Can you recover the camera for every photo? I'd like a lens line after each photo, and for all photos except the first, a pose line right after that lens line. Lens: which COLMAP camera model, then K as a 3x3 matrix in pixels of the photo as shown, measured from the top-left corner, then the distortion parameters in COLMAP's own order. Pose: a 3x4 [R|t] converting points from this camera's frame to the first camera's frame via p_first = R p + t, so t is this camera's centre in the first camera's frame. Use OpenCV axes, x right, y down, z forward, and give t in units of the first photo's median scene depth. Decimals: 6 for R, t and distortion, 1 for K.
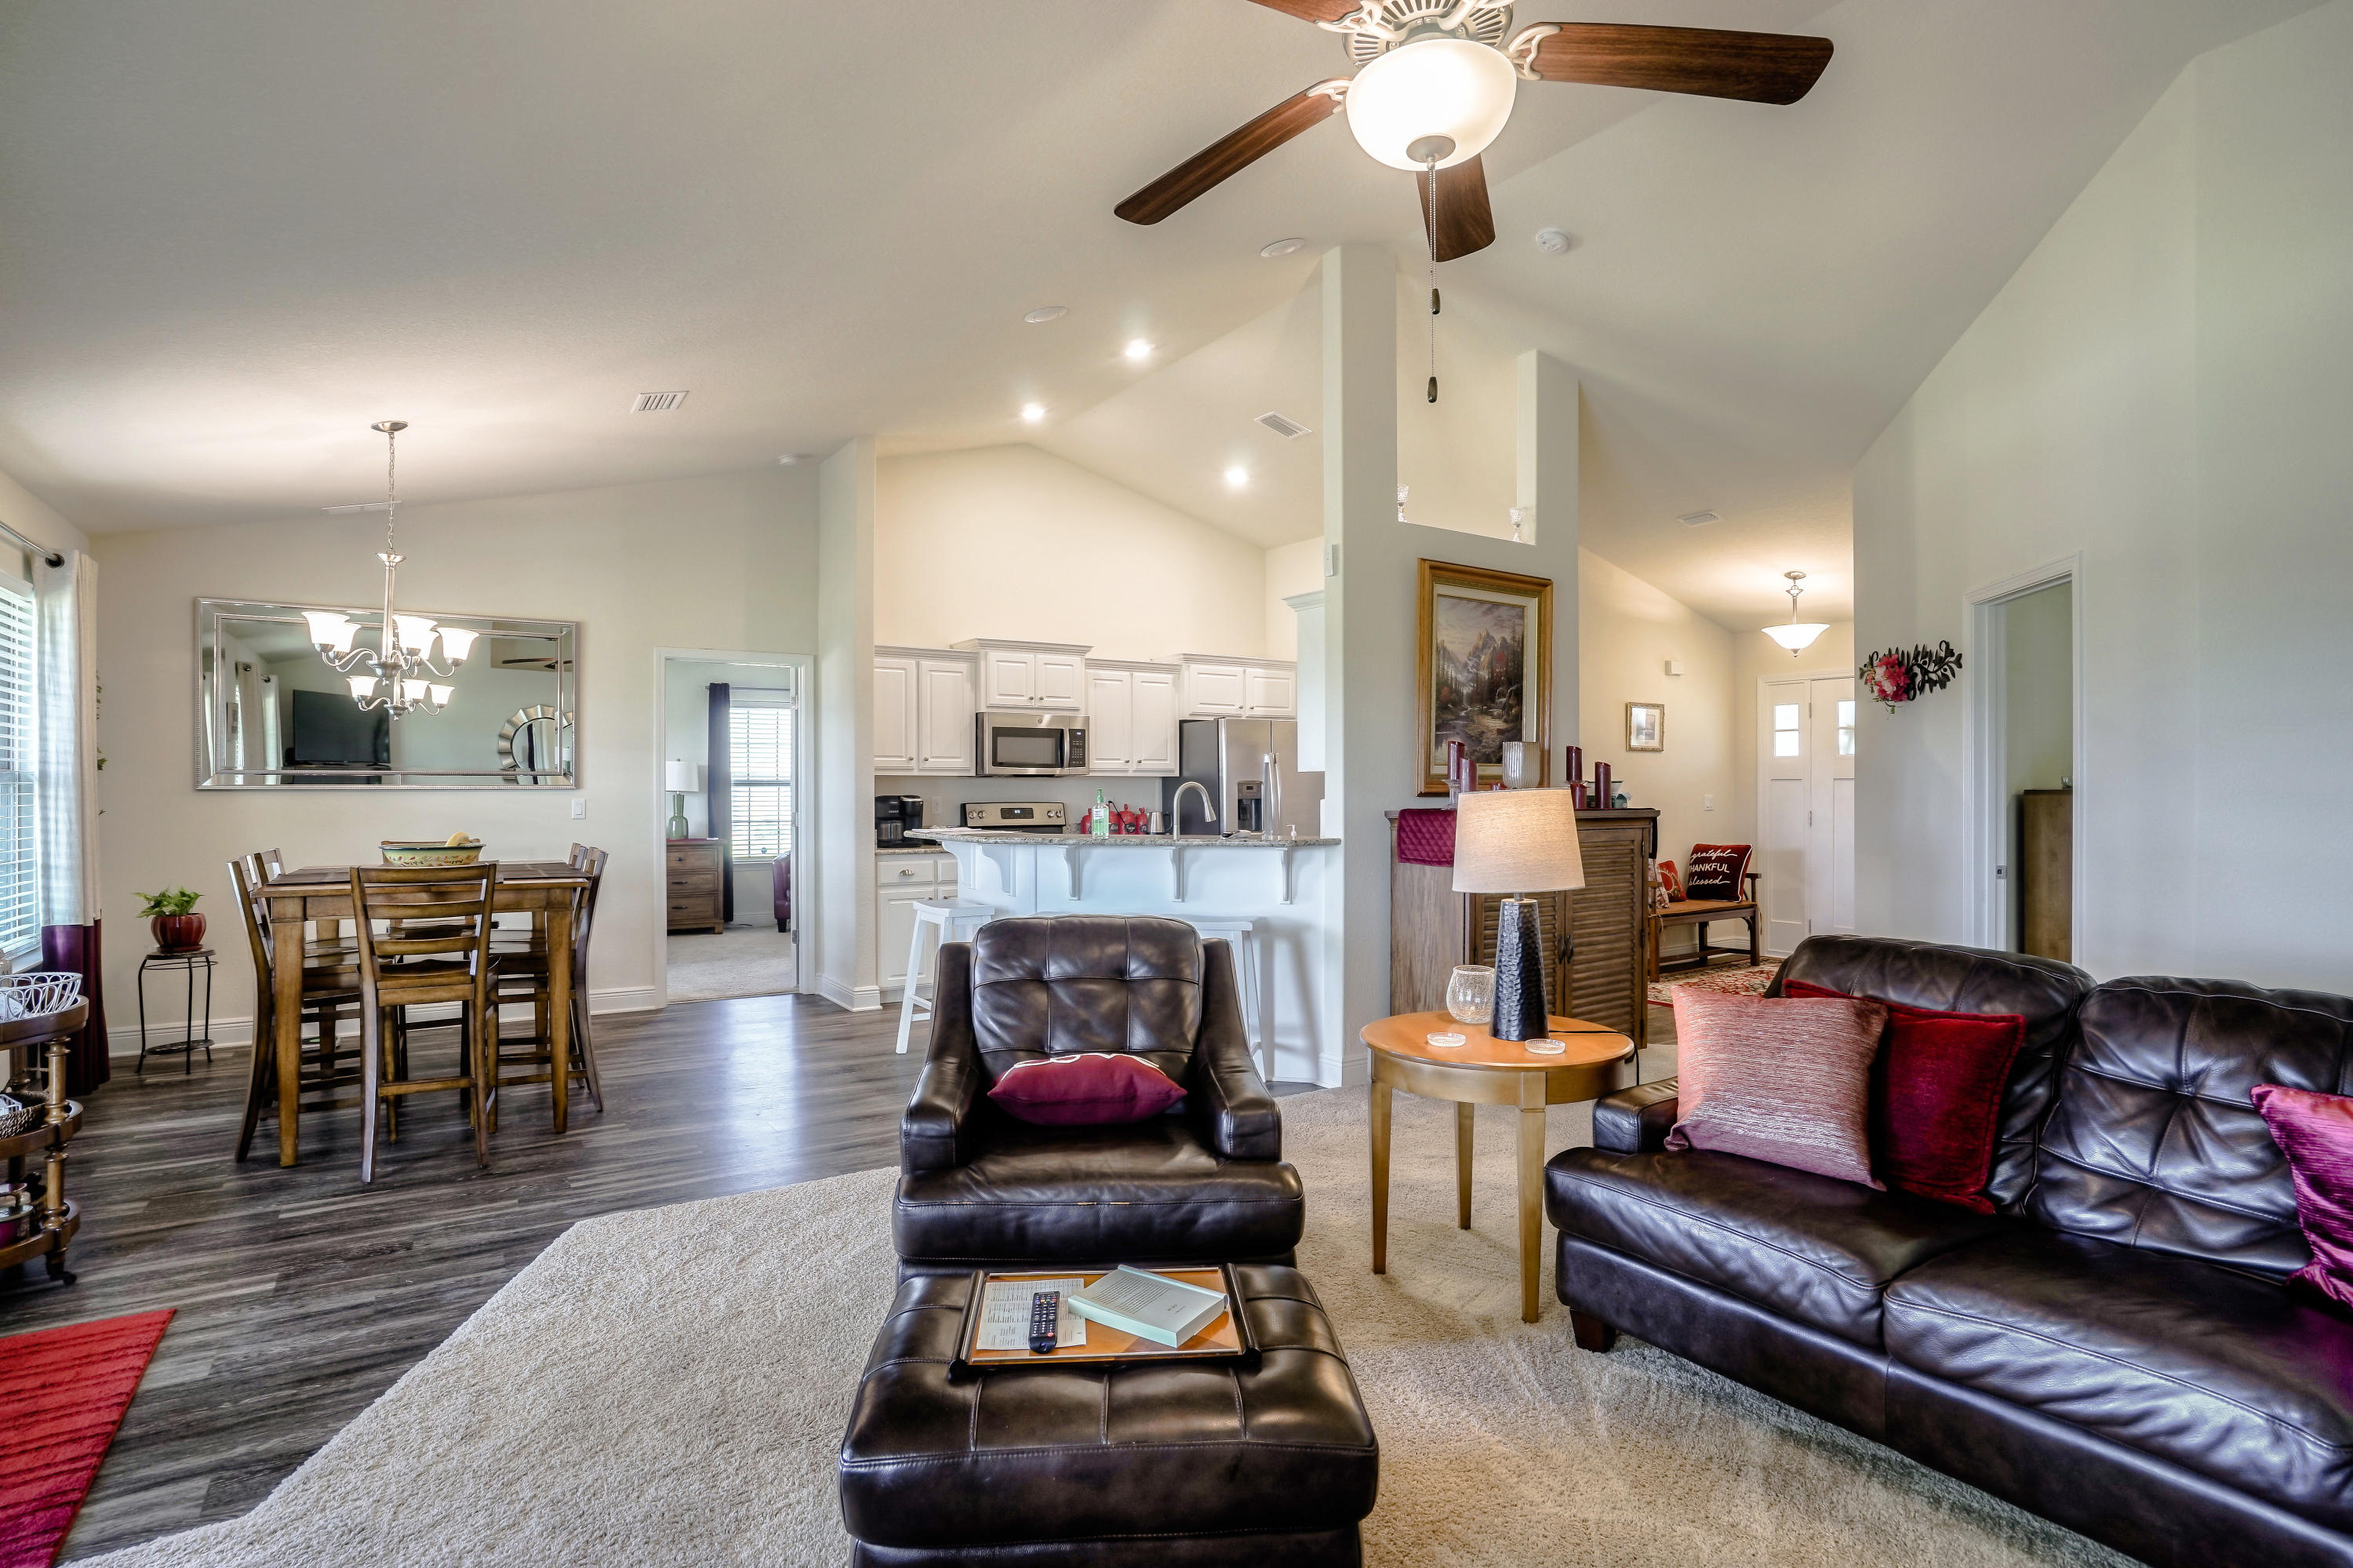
lens RADIAL K [[1177.4, 0, 1188.8], [0, 1177.4, 776.2], [0, 0, 1]] dist [-0.026901, 0.003423]
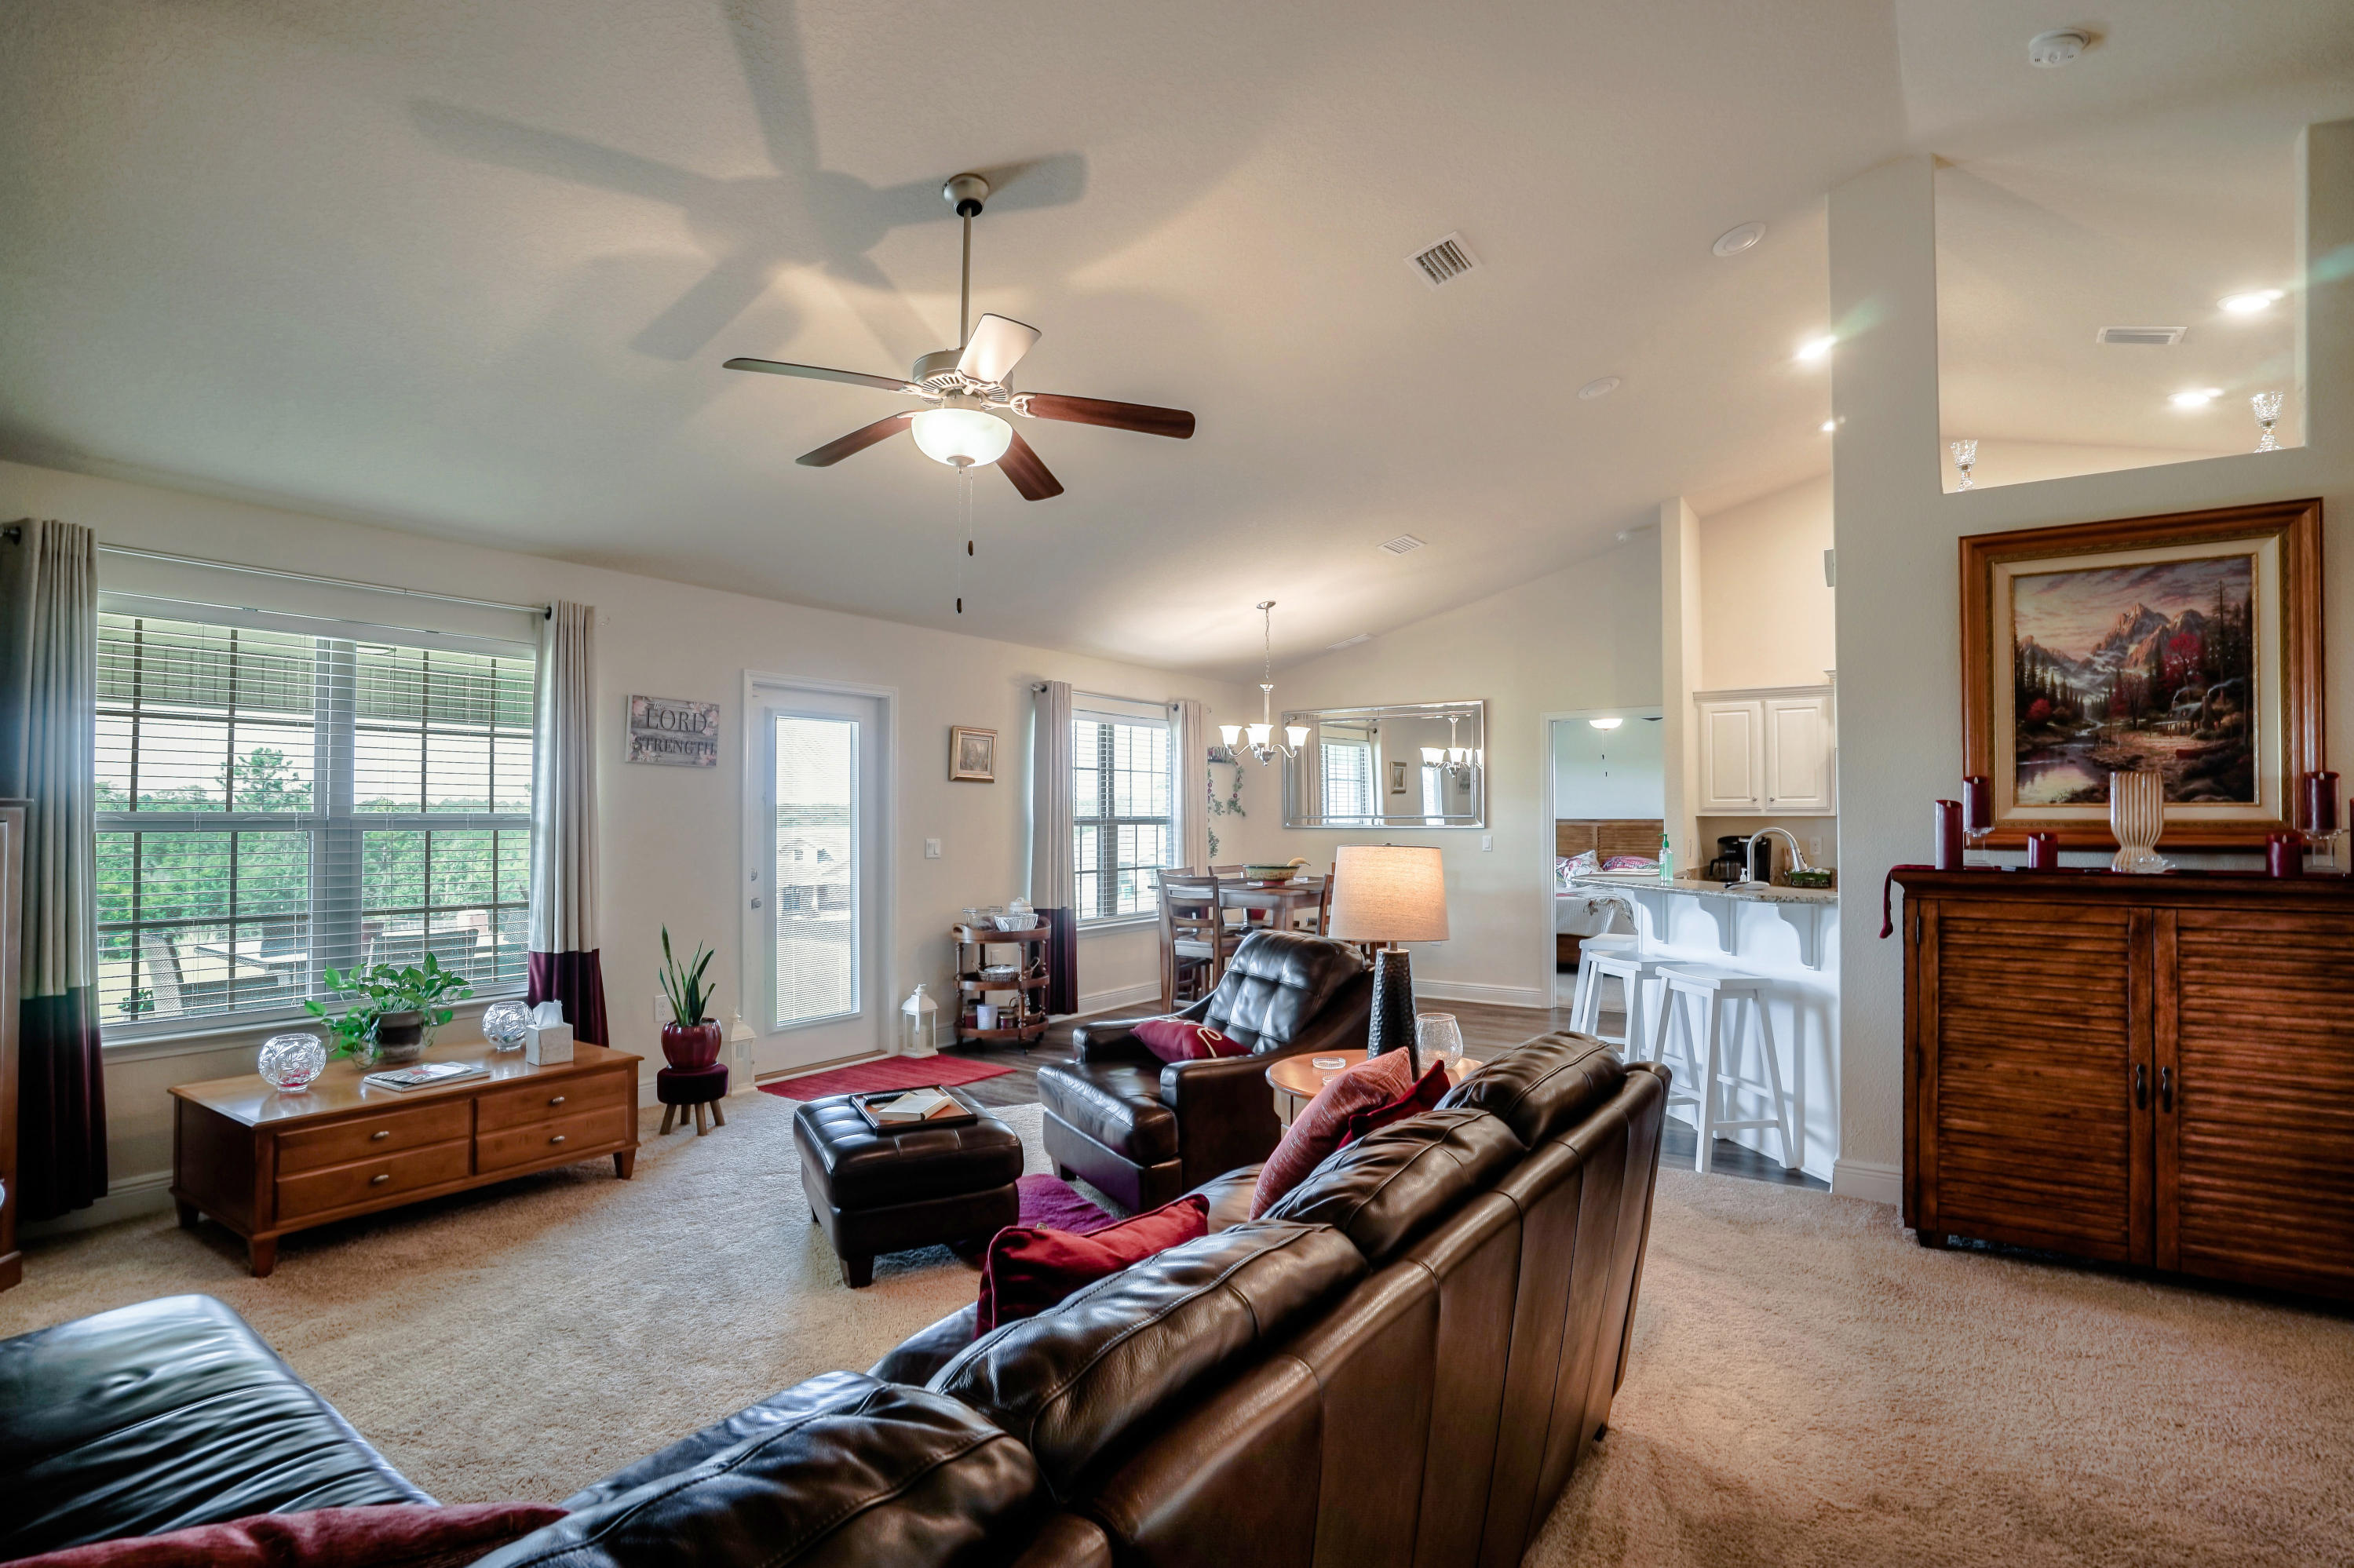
lens RADIAL K [[1161.9, 0, 1162.9], [0, 1161.9, 803.5], [0, 0, 1]] dist [-0.050787, 0.020898]
pose [[0.363532, -0.012403, -0.931499, 0.475005], [0.011311, 0.999896, -0.008899, -0.008228], [0.931513, -0.007301, 0.363635, 0.171114]]
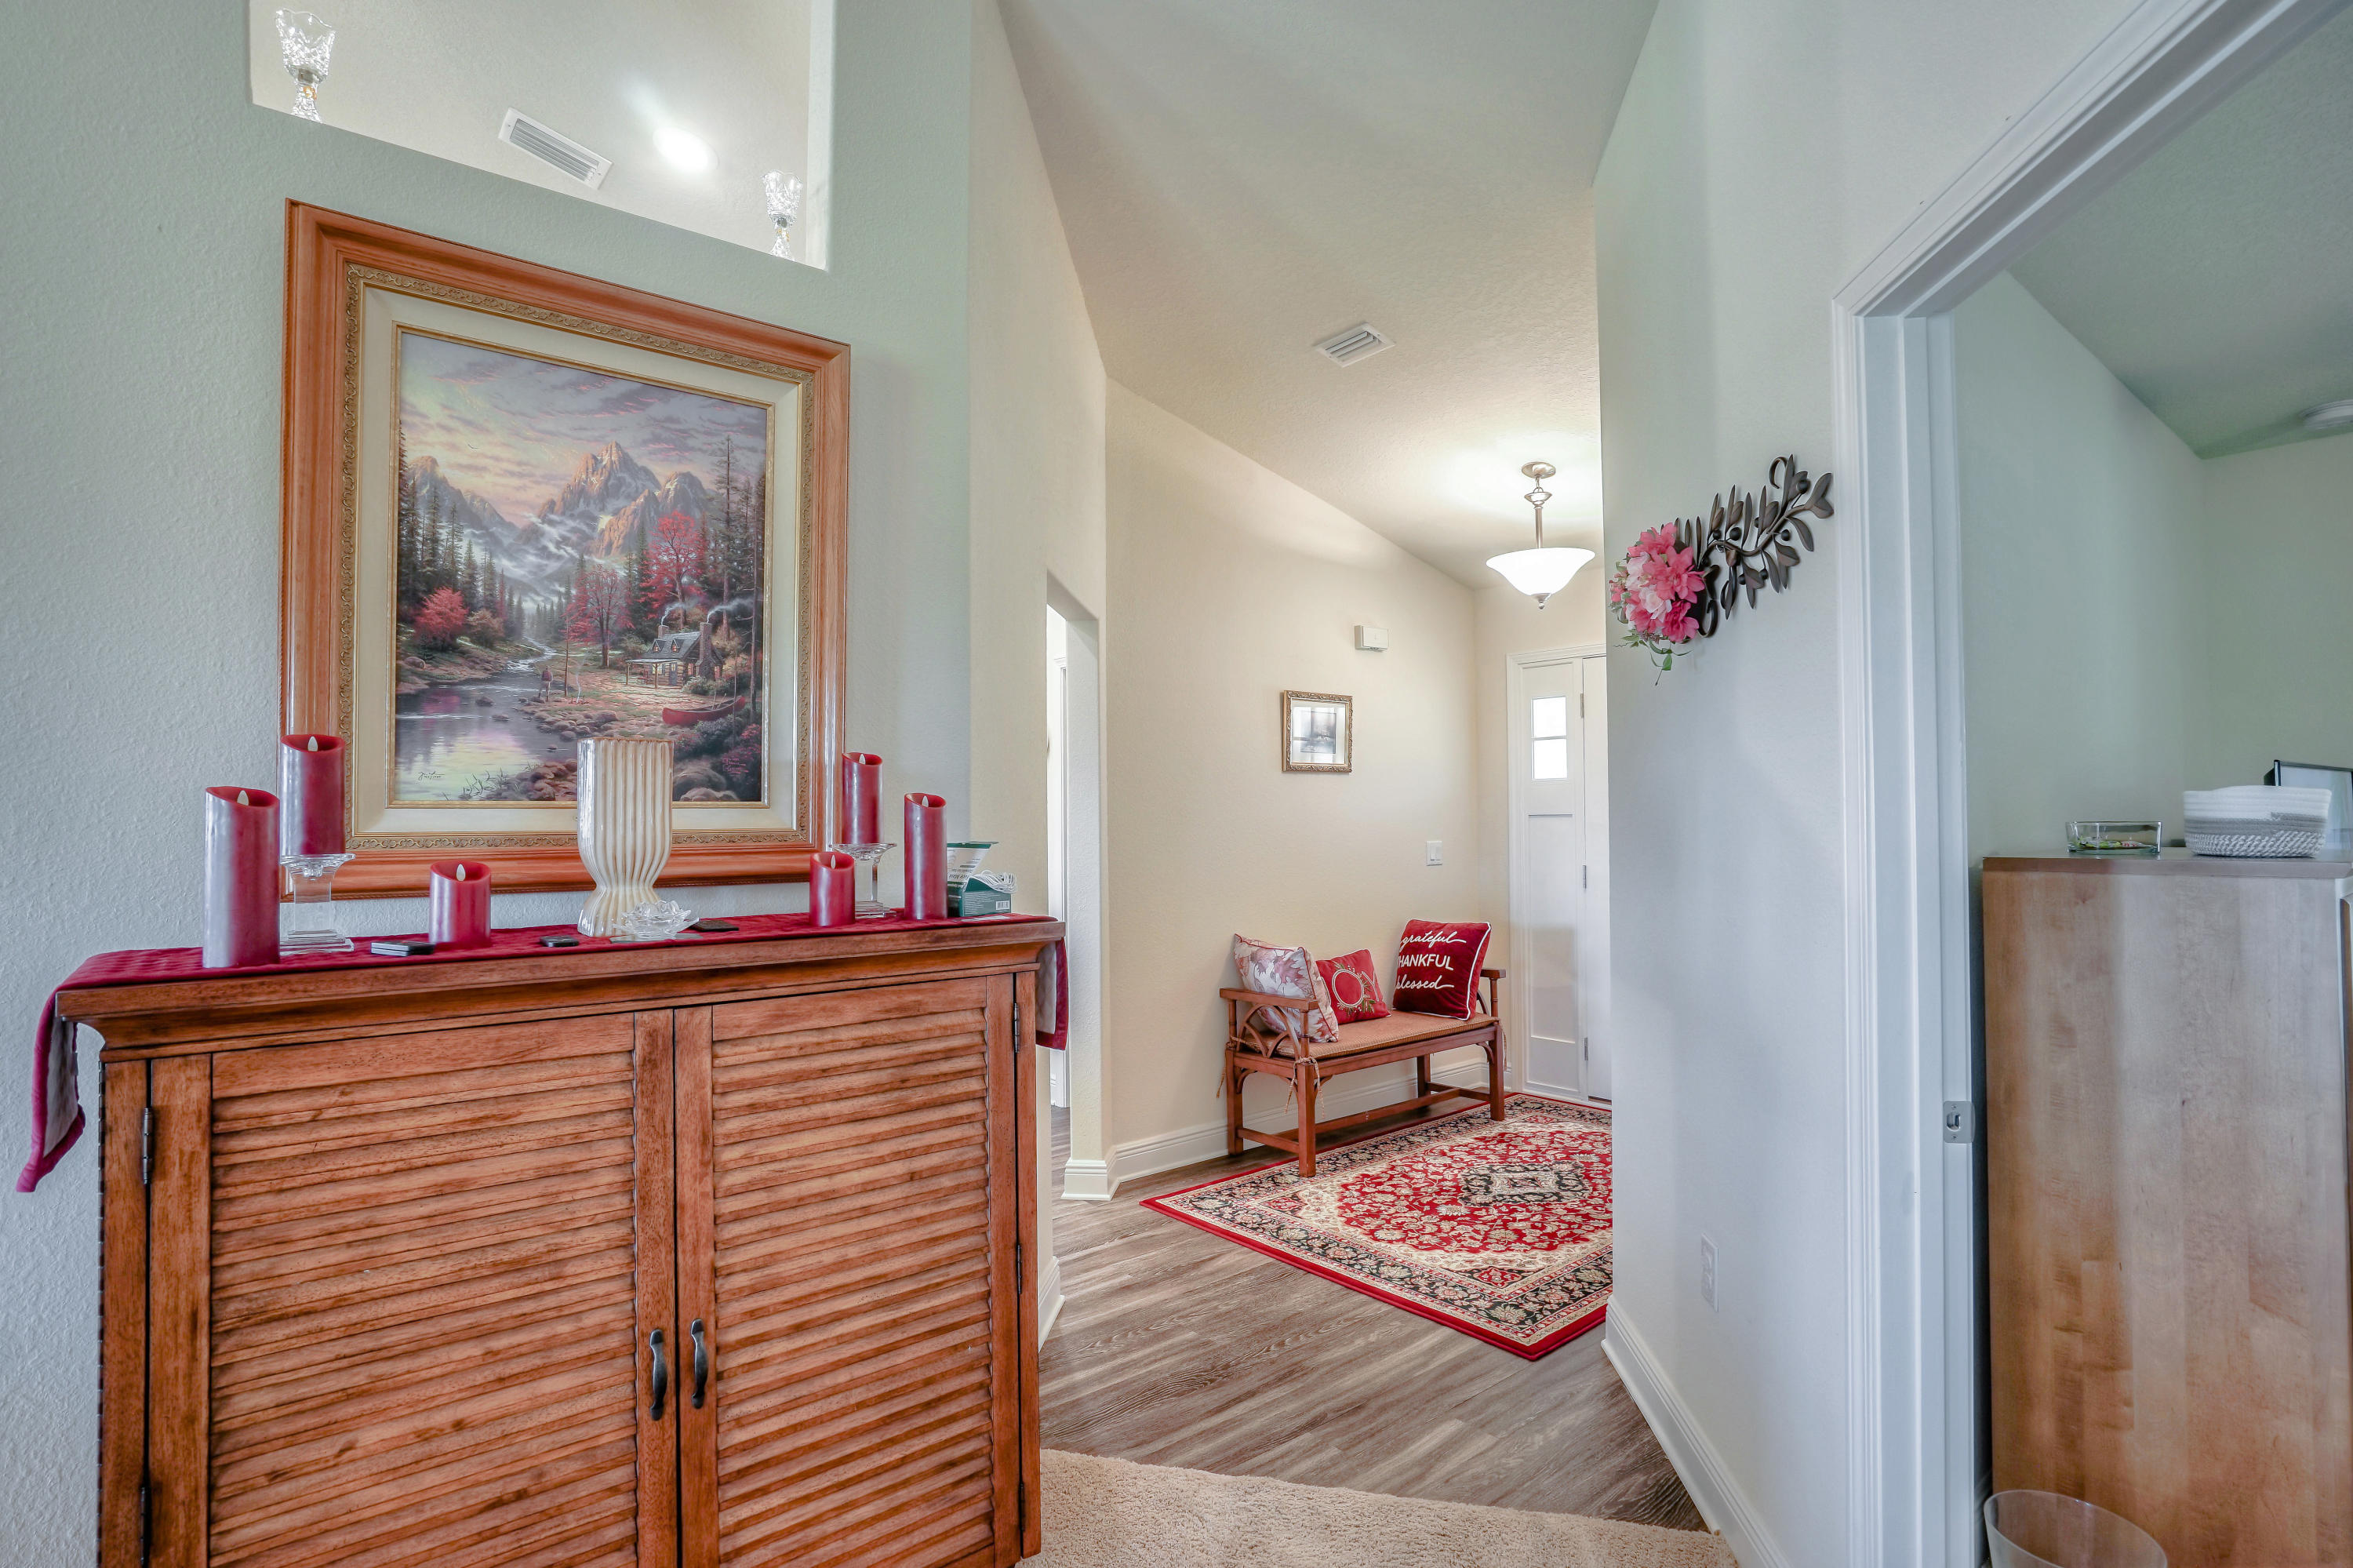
lens RADIAL K [[1161.5, 0, 1174.9], [0, 1161.5, 792.3], [0, 0, 1]] dist [-0.050787, 0.020898]
pose [[0.996182, -0.008174, 0.086921, 0.289497], [0.009096, 0.999906, -0.010214, -0.006064], [-0.086830, 0.010966, 0.996163, 0.448105]]
